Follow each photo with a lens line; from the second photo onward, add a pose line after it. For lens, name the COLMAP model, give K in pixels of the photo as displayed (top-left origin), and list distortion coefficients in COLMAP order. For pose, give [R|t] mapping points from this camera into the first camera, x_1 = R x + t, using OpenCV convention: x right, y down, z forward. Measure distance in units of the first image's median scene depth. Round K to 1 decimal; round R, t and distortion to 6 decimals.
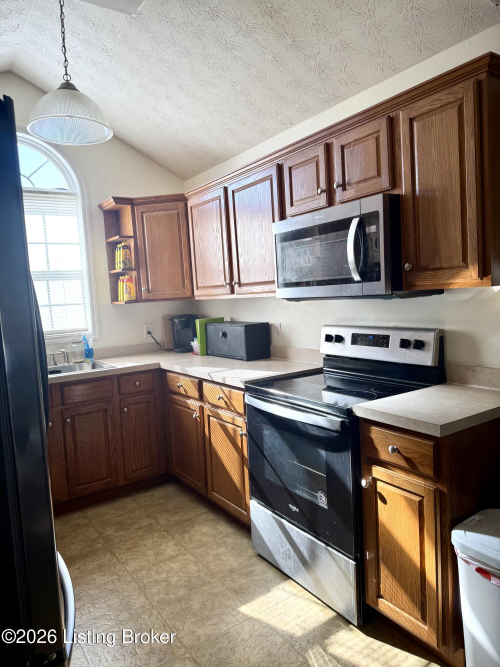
lens RADIAL K [[473.8, 0, 250.7], [0, 473.8, 332.8], [0, 0, 1]] dist [0.033757, -0.006517]
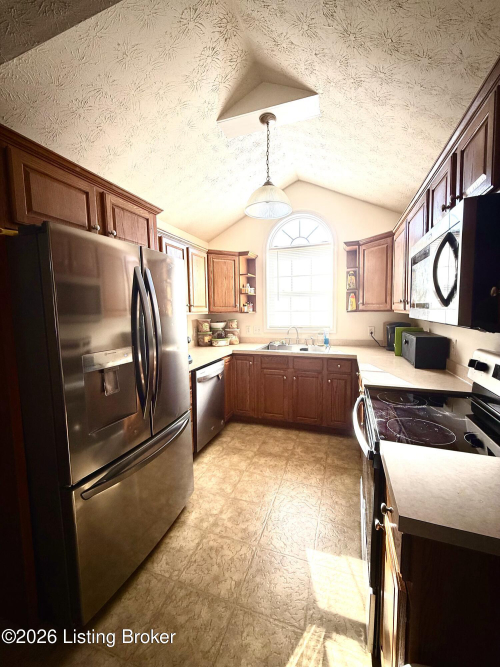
lens RADIAL K [[265.8, 0, 250.1], [0, 265.8, 333.1], [0, 0, 1]] dist [0.002460, 0.000762]
pose [[0.590945, 0.120119, -0.797719, 0.284338], [-0.085049, 0.992618, 0.086463, -0.050998], [0.802216, 0.016750, 0.596799, 0.295214]]
